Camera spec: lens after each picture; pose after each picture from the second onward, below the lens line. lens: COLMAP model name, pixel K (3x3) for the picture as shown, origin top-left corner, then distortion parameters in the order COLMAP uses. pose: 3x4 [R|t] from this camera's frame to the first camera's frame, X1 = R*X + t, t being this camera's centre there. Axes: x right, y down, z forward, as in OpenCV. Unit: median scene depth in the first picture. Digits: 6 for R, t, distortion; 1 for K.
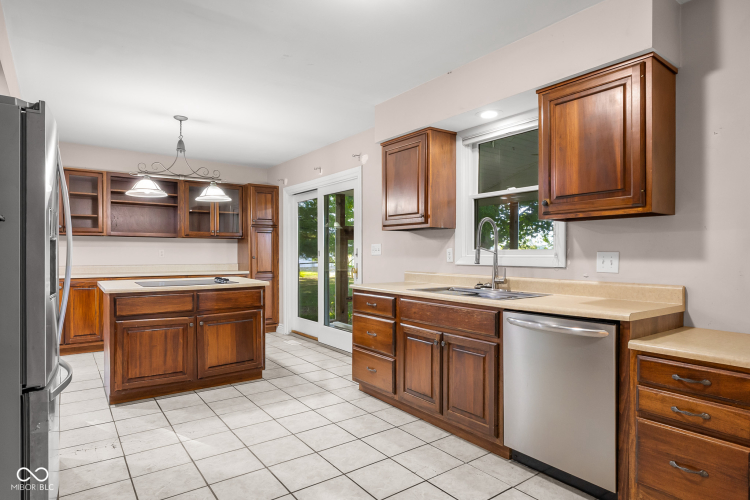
lens RADIAL K [[423.5, 0, 373.2], [0, 423.5, 255.9], [0, 0, 1]] dist [-0.009707, -0.000506]
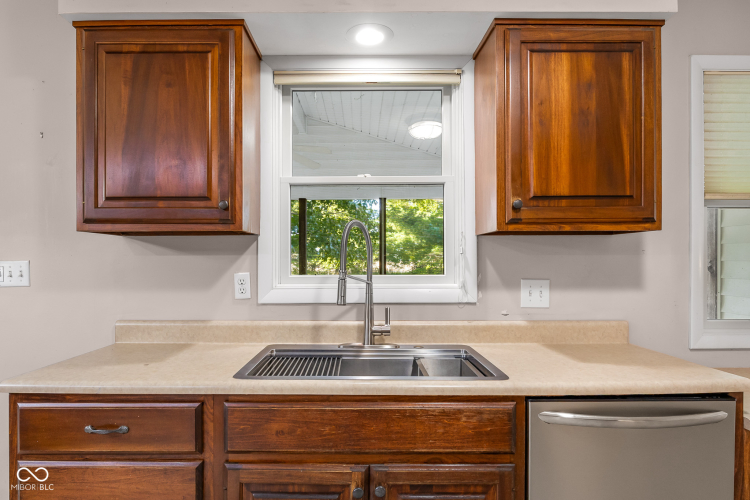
lens RADIAL K [[423.5, 0, 361.1], [0, 423.5, 266.6], [0, 0, 1]] dist [-0.009707, -0.000506]
pose [[0.594519, -0.006399, 0.804056, -0.164547], [0.006279, 0.999975, 0.003315, -0.027268], [-0.804057, 0.003078, 0.594544, 0.598606]]
